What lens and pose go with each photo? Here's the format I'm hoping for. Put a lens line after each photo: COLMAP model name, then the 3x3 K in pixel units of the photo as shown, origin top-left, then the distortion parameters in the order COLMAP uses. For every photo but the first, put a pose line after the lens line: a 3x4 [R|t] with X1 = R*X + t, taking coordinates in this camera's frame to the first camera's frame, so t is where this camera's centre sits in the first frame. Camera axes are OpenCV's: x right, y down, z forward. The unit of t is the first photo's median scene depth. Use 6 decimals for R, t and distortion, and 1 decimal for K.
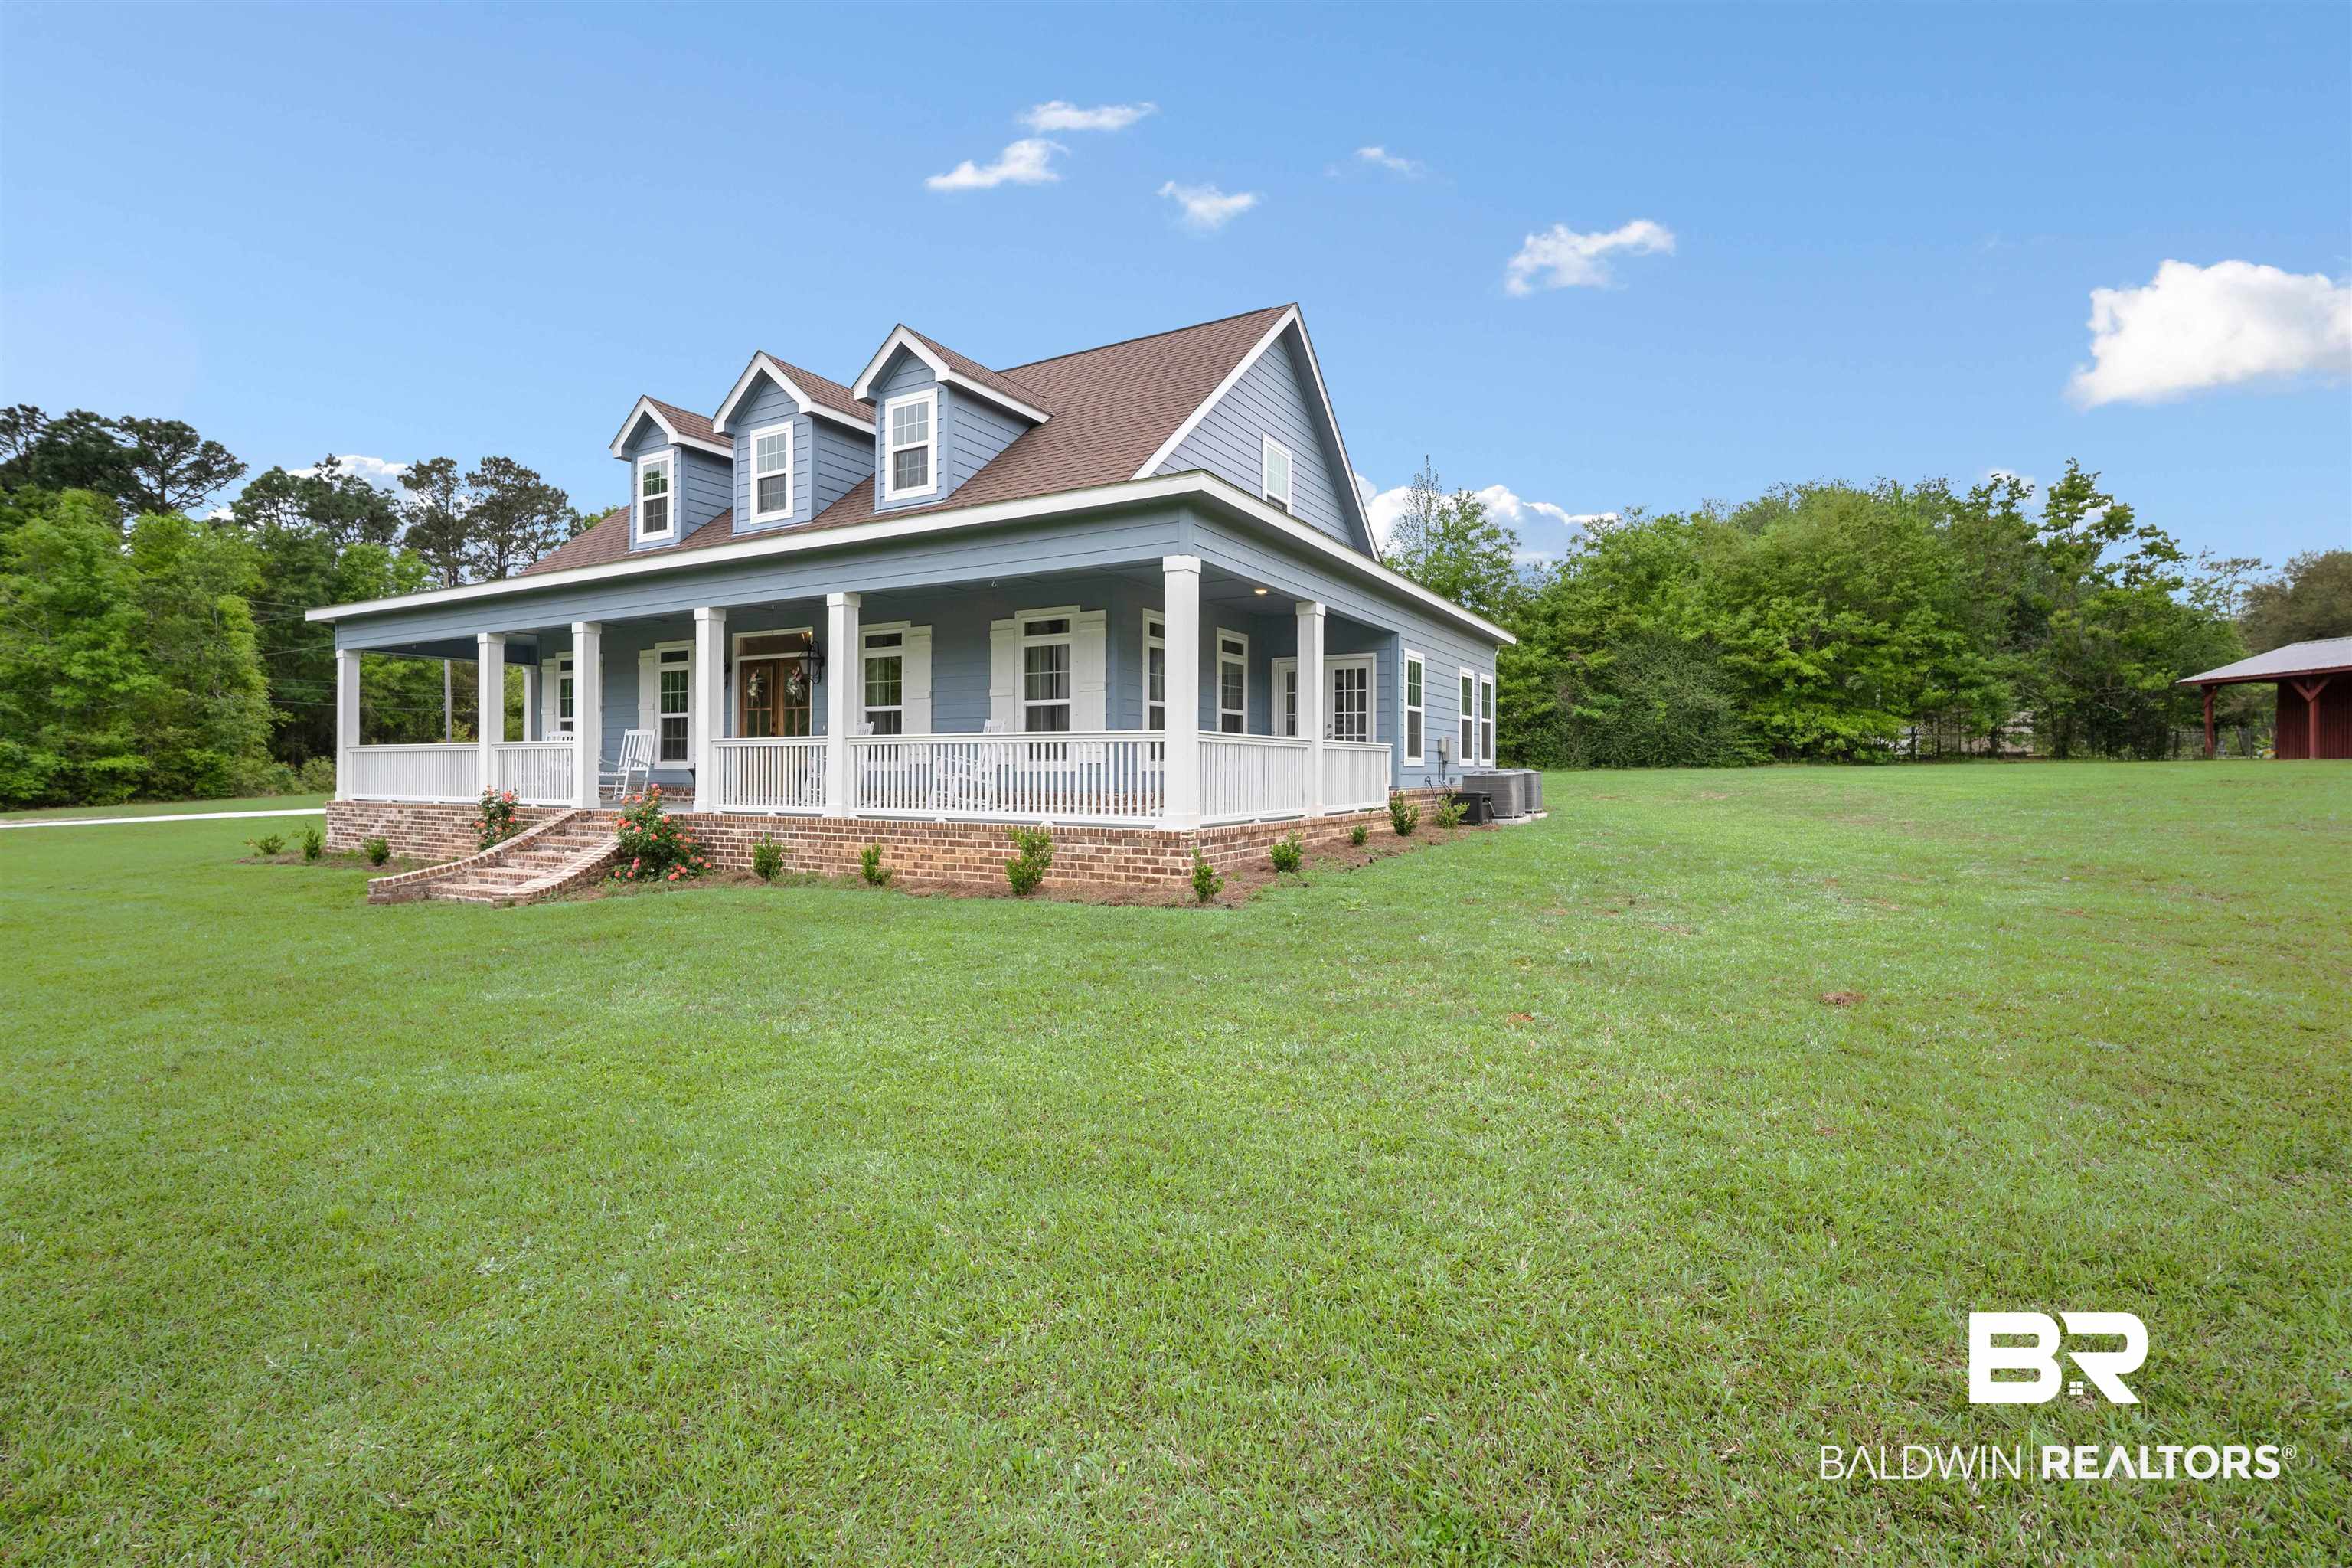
lens RADIAL K [[1035.5, 0, 1197.3], [0, 1035.5, 790.5], [0, 0, 1]] dist [-0.008566, -0.000517]
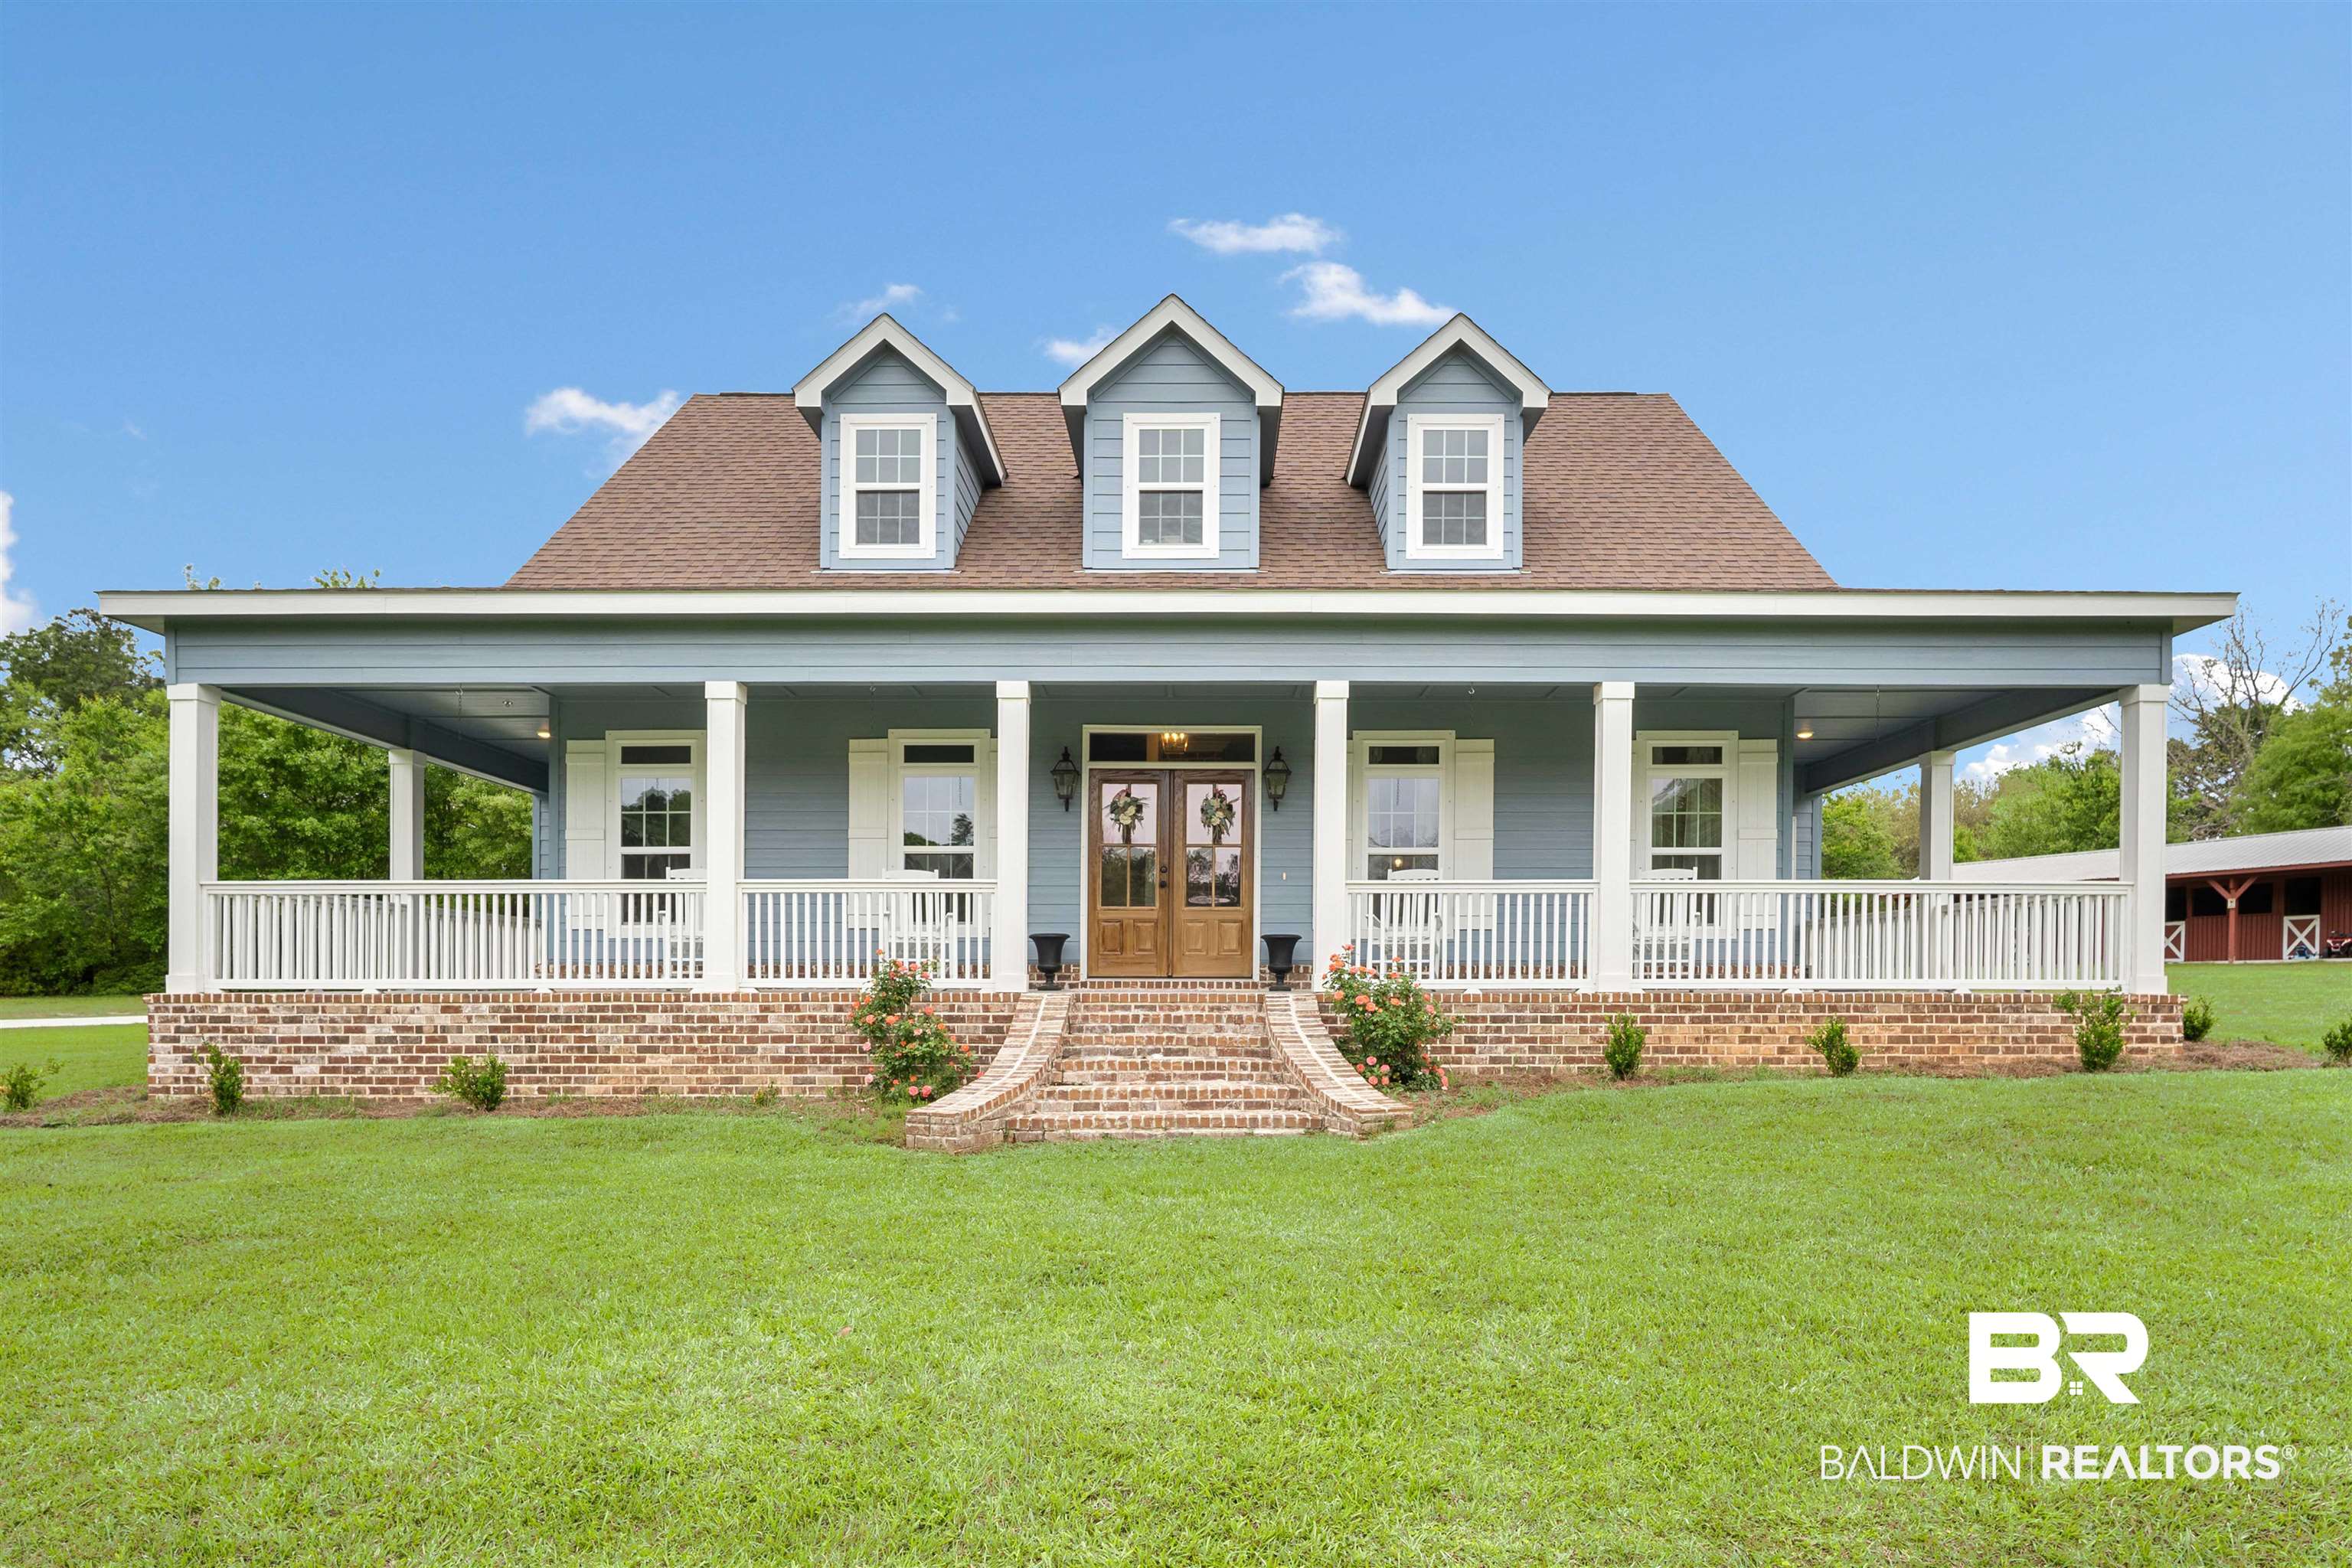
lens RADIAL K [[986.7, 0, 1180.6], [0, 986.7, 1048.1], [0, 0, 1]] dist [0.006143, 0.000168]
pose [[0.877546, -0.059311, 0.475810, -0.760674], [0.011072, 0.994562, 0.103555, -0.009012], [-0.479365, -0.085606, 0.873430, 0.412467]]
